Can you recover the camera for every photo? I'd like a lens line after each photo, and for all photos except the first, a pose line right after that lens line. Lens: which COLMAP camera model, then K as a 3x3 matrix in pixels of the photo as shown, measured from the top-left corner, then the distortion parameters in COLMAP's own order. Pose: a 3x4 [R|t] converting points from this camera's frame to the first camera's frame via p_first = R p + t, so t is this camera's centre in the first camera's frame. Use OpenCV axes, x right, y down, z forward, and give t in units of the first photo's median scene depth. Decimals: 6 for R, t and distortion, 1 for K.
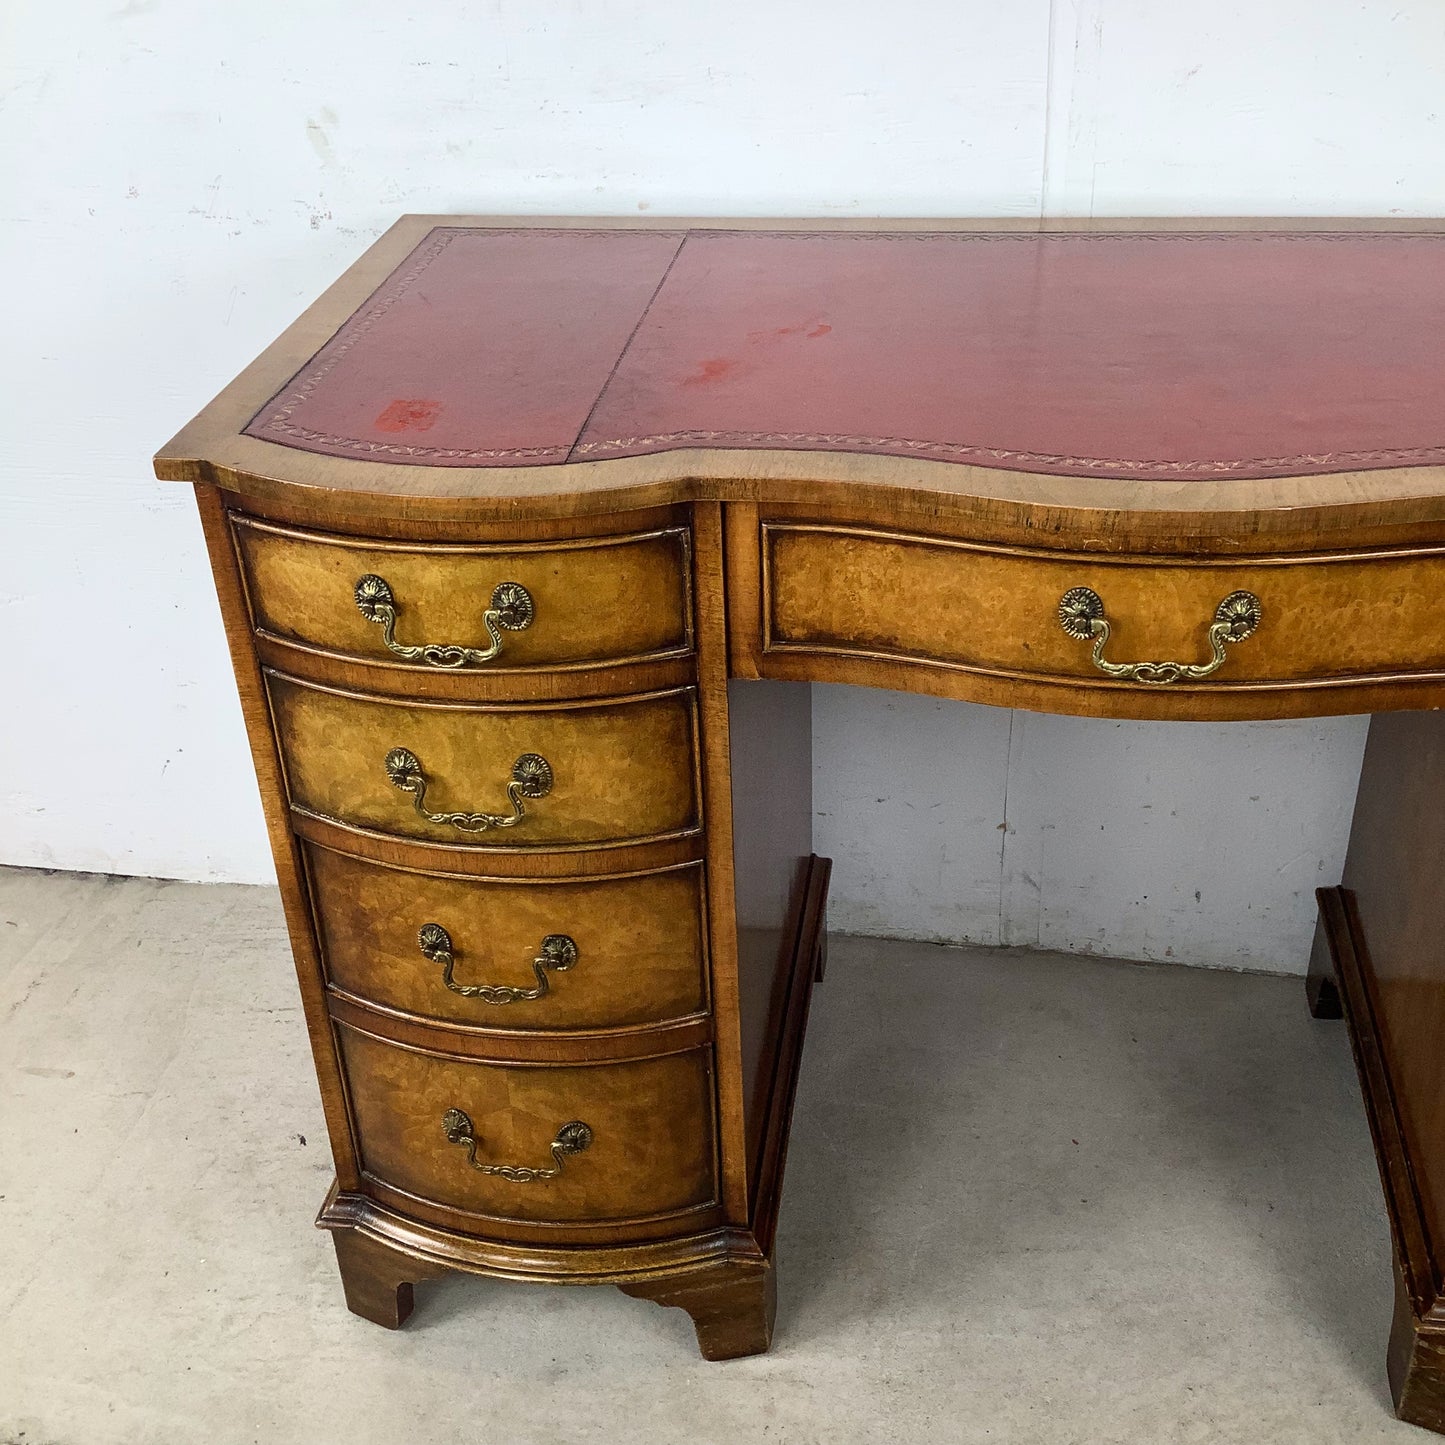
lens RADIAL K [[1738.2, 0, 725.4], [0, 1738.2, 714.5], [0, 0, 1]] dist [0.143172, -0.314426]
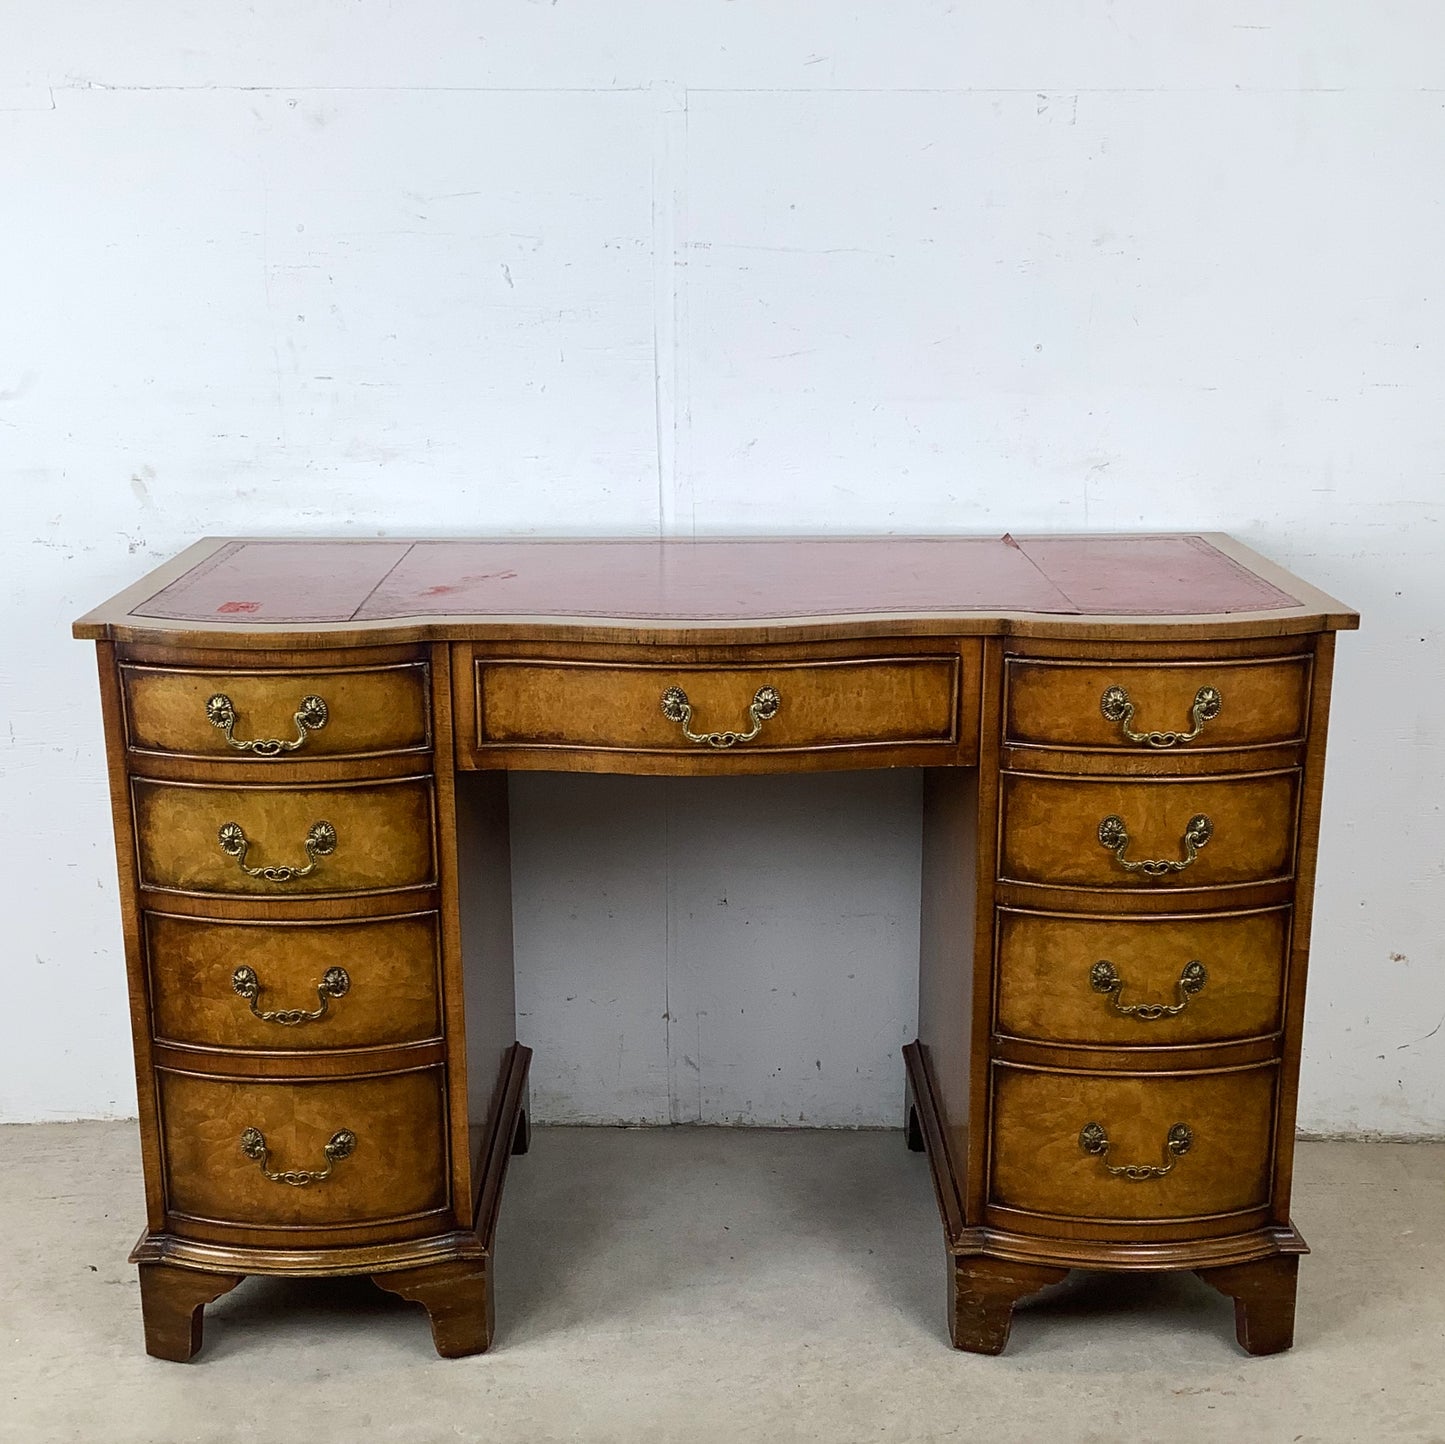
lens RADIAL K [[1995.9, 0, 723.0], [0, 1995.9, 817.4], [0, 0, 1]] dist [0.149253, -0.338604]
pose [[0.987815, -0.013282, 0.155064, -0.033522], [0.053256, 0.965051, -0.256594, 0.416064], [-0.146237, 0.261726, 0.953999, -0.599392]]
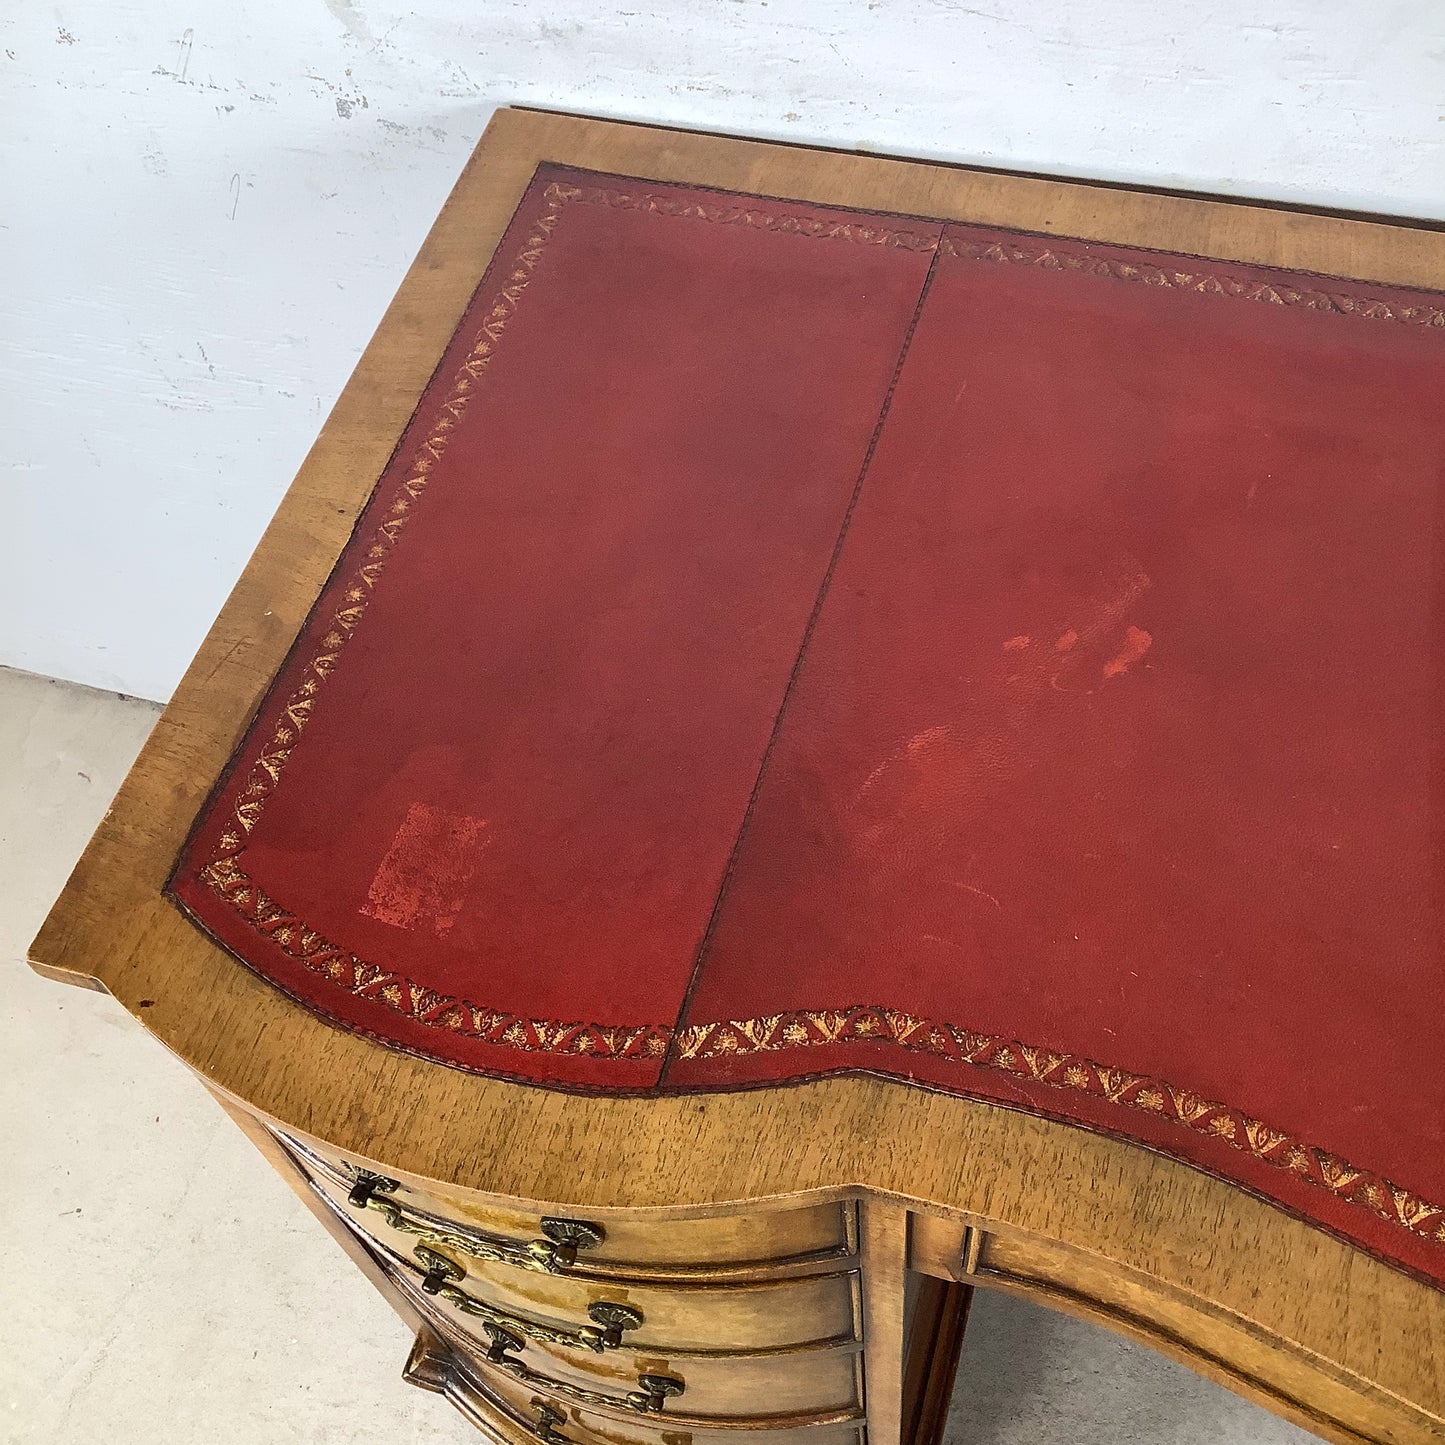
lens RADIAL K [[1738.2, 0, 725.4], [0, 1738.2, 714.5], [0, 0, 1]] dist [0.143172, -0.314426]
pose [[0.992050, 0.078166, -0.098630, -0.022382], [-0.028791, 0.903899, 0.426776, -0.432460], [0.122511, -0.420543, 0.898963, 0.435722]]
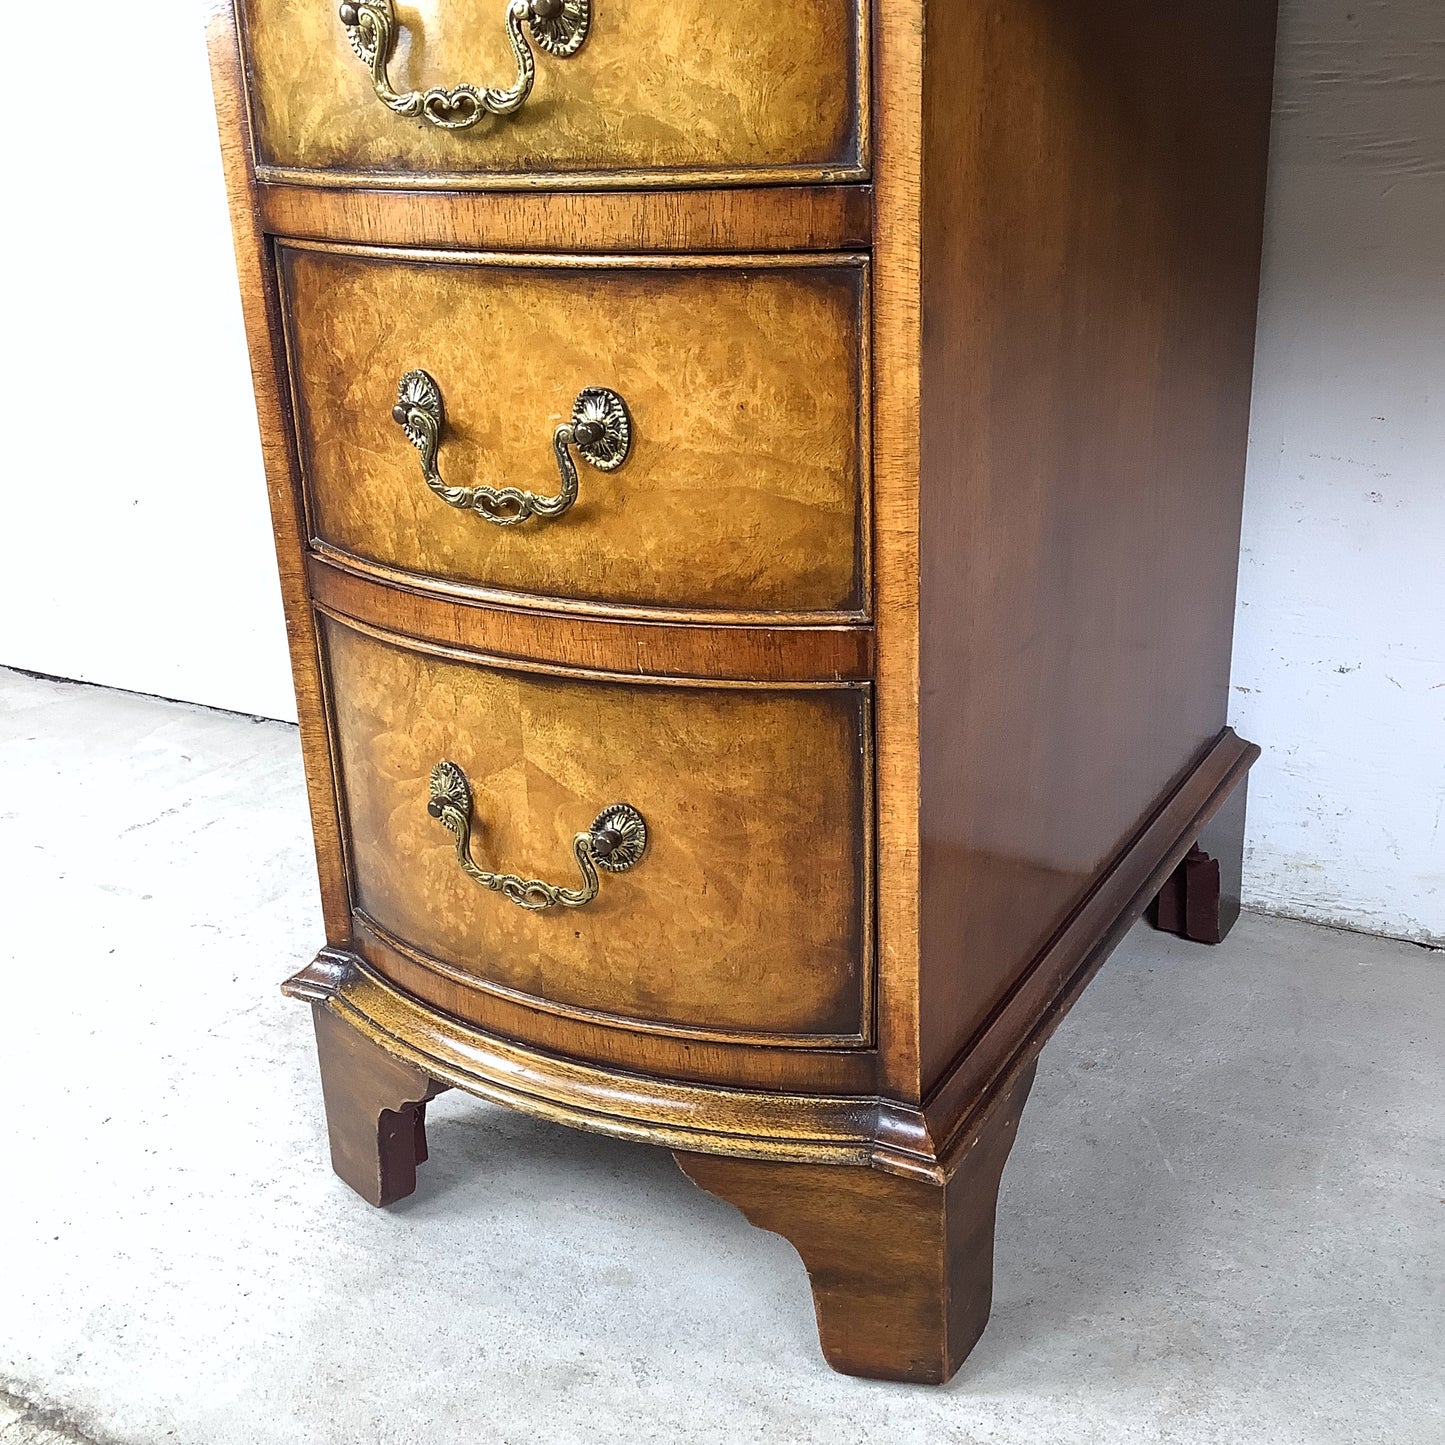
lens RADIAL K [[1729.3, 0, 722.5], [0, 1729.3, 722.5], [0, 0, 1]] dist [0.066663, -0.008230]
pose [[0.930960, 0.128224, -0.341865, 0.133116], [-0.185394, 0.972632, -0.140056, 0.279998], [0.314550, 0.193766, 0.929254, 0.485311]]
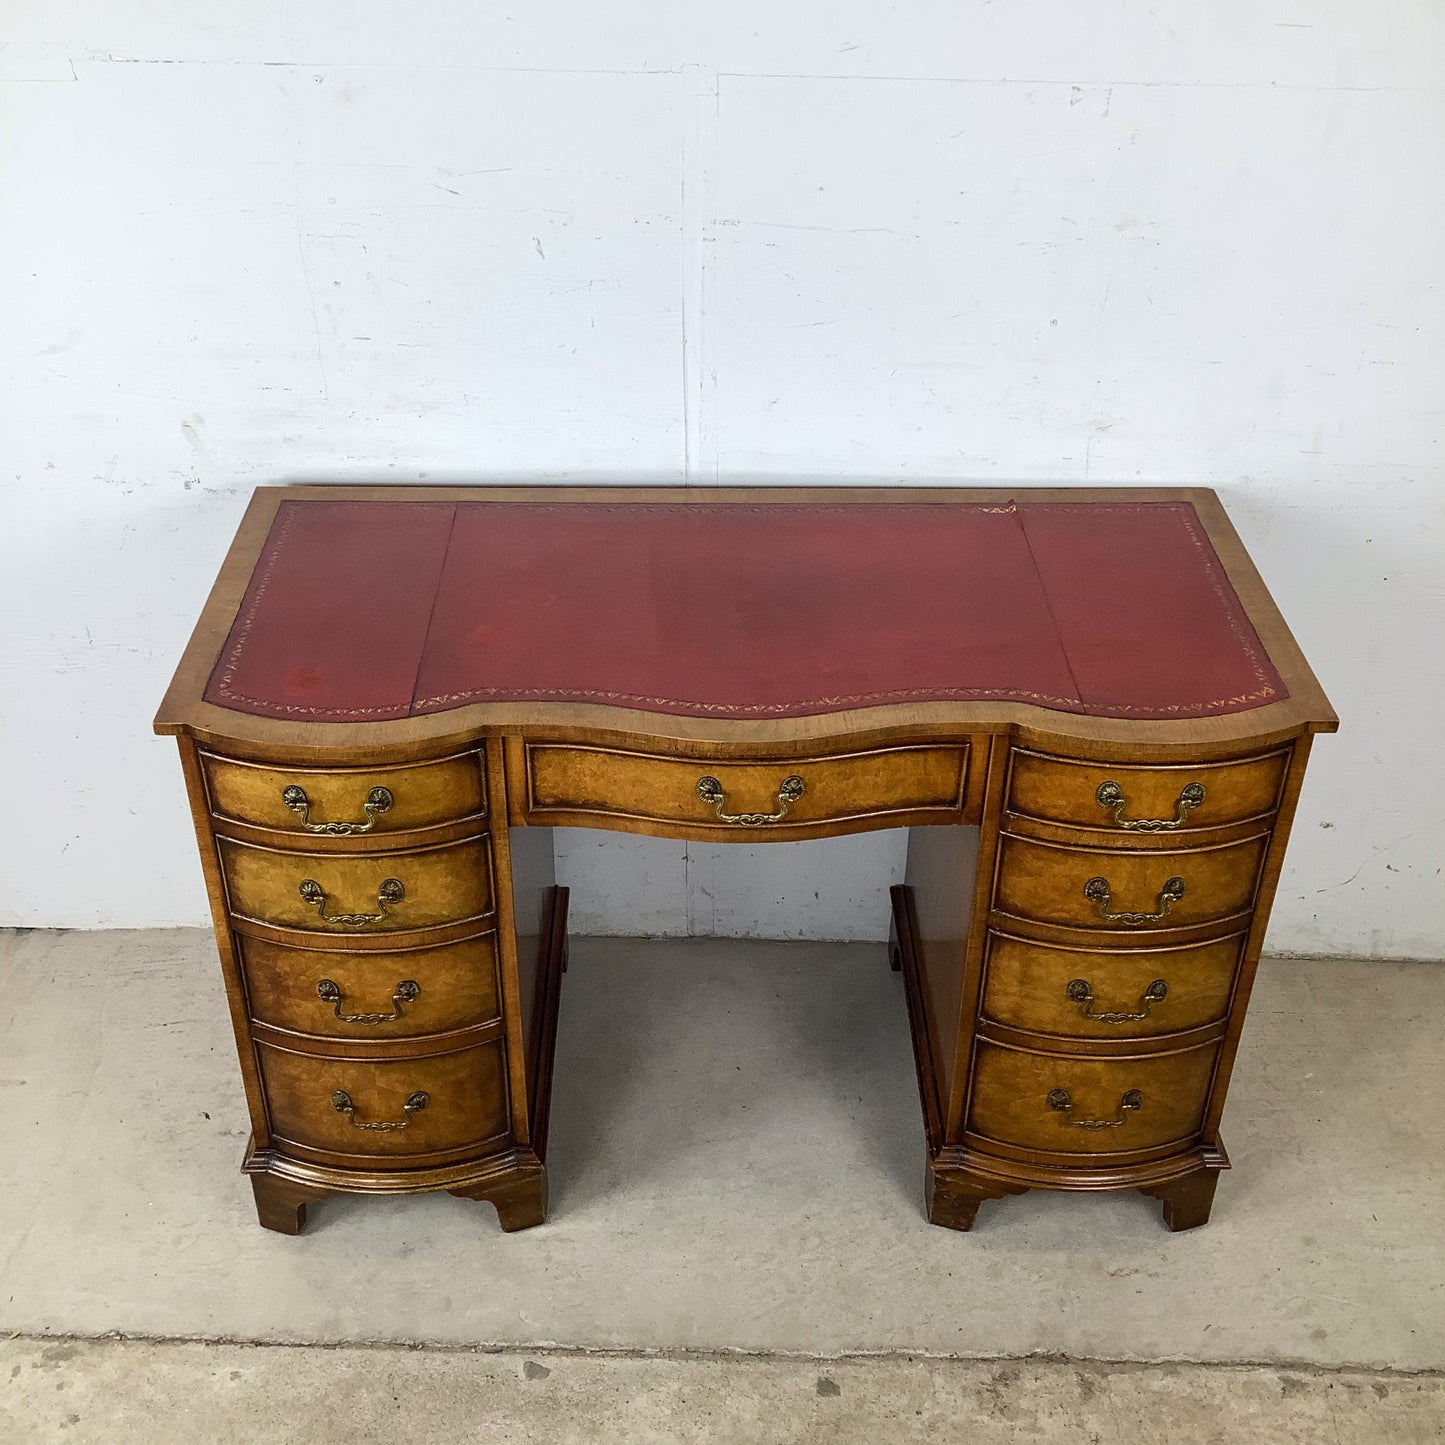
lens RADIAL K [[1738.2, 0, 725.4], [0, 1738.2, 714.5], [0, 0, 1]] dist [0.143172, -0.314426]
pose [[0.985594, -0.052460, 0.160790, -0.049534], [0.044379, 0.997584, 0.053449, -0.181867], [-0.163205, -0.045544, 0.985540, -0.599166]]
